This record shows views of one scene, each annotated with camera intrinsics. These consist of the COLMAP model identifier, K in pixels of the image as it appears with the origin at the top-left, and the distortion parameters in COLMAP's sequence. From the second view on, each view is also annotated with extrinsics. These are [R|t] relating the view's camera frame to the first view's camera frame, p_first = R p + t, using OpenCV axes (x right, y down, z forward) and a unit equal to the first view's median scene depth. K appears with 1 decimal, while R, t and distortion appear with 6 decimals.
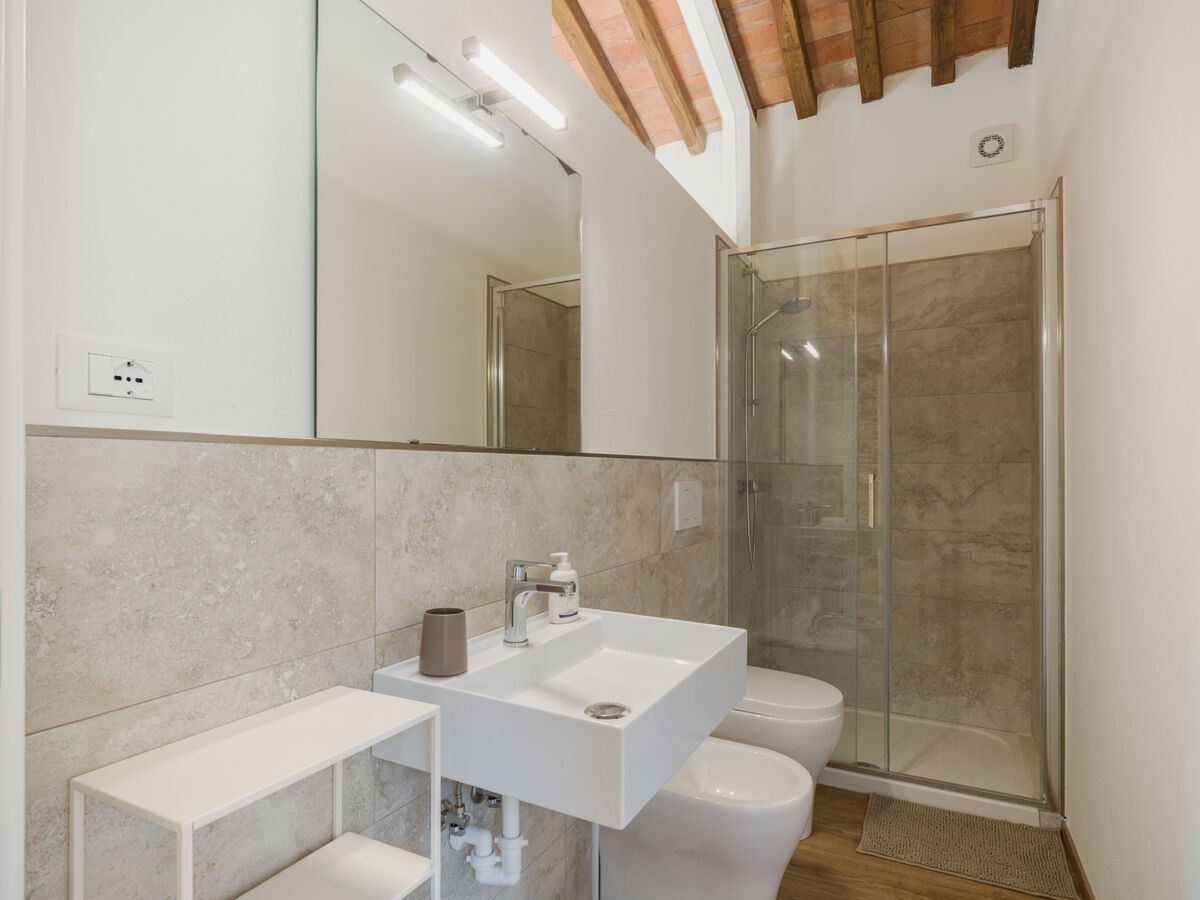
lens RADIAL K [[674.5, 0, 600.7], [0, 674.5, 458.5], [0, 0, 1]] dist [0.093232, 0.003229]
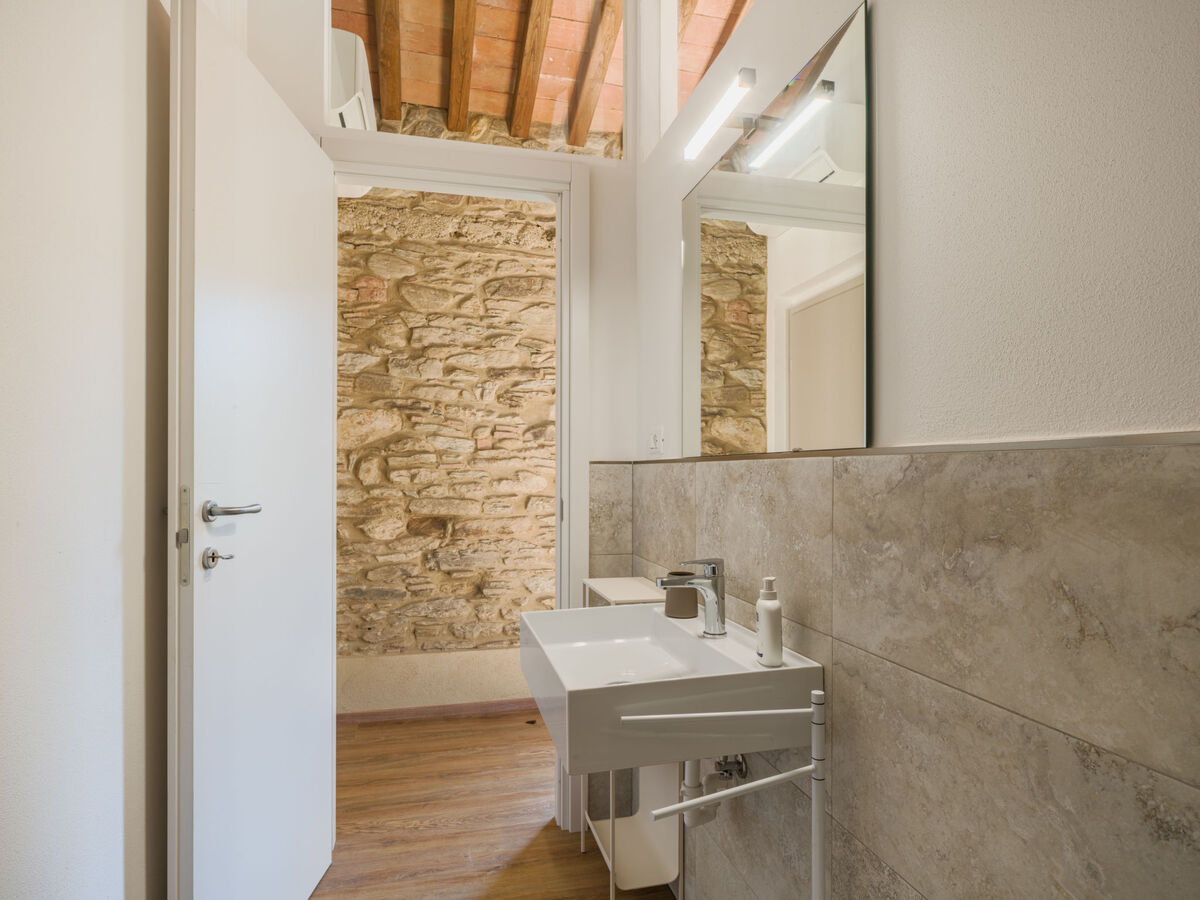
lens RADIAL K [[674.5, 0, 599.9], [0, 674.5, 458.0], [0, 0, 1]] dist [0.093232, 0.003229]
pose [[-0.744634, -0.012719, -0.667352, 0.588247], [0.014008, 0.999300, -0.034676, 0.018657], [0.667326, -0.035170, -0.743935, 1.345993]]
